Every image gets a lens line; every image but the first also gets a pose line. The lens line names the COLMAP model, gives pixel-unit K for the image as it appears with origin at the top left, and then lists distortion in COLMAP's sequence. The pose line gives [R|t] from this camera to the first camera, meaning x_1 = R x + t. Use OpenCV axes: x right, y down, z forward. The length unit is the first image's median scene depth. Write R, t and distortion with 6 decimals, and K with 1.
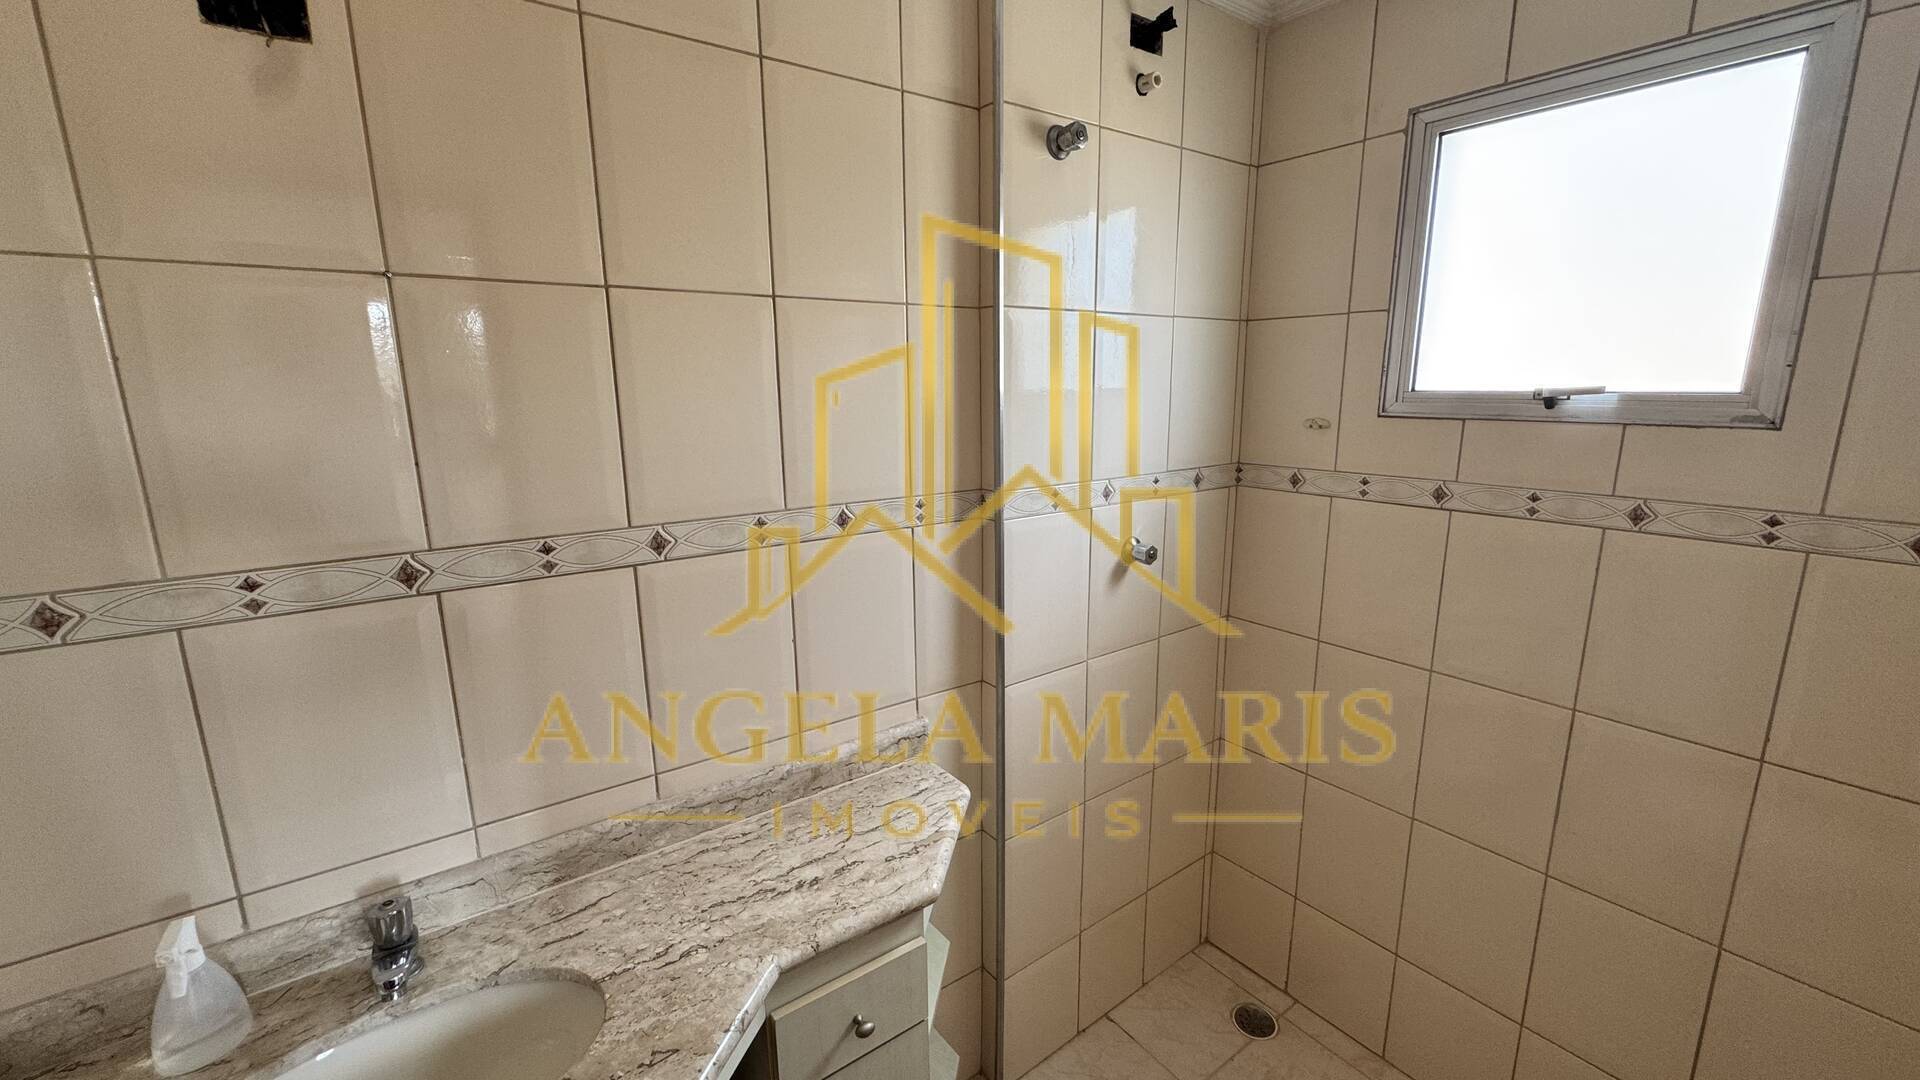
lens RADIAL K [[770.3, 0, 960.0], [0, 770.3, 540.0], [0, 0, 1]] dist [0.001695, 0.000296]
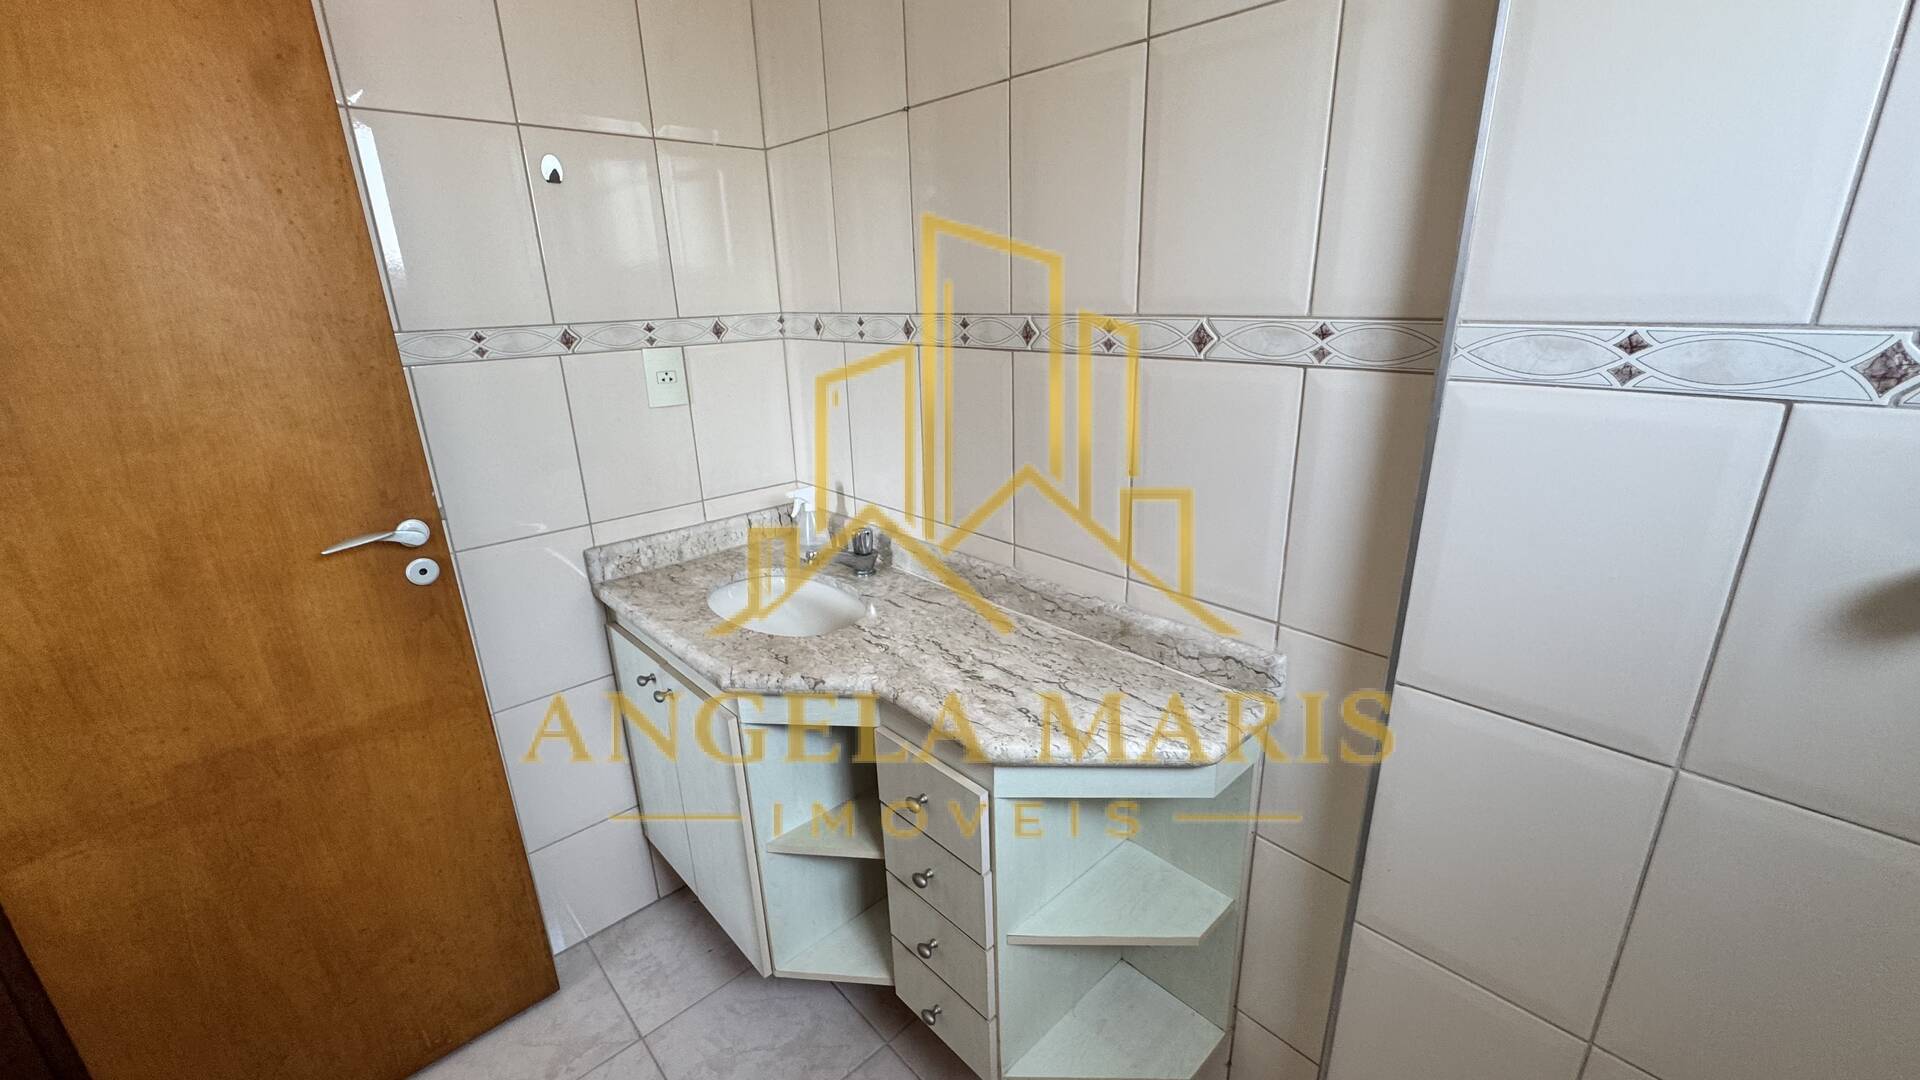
lens RADIAL K [[768.1, 0, 930.2], [0, 768.1, 536.8], [0, 0, 1]] dist [-0.014665, 0.000040]
pose [[0.101683, 0.322887, -0.940959, 0.669910], [-0.167963, 0.937855, 0.303671, -0.029811], [0.980535, 0.127169, 0.149597, 0.727566]]
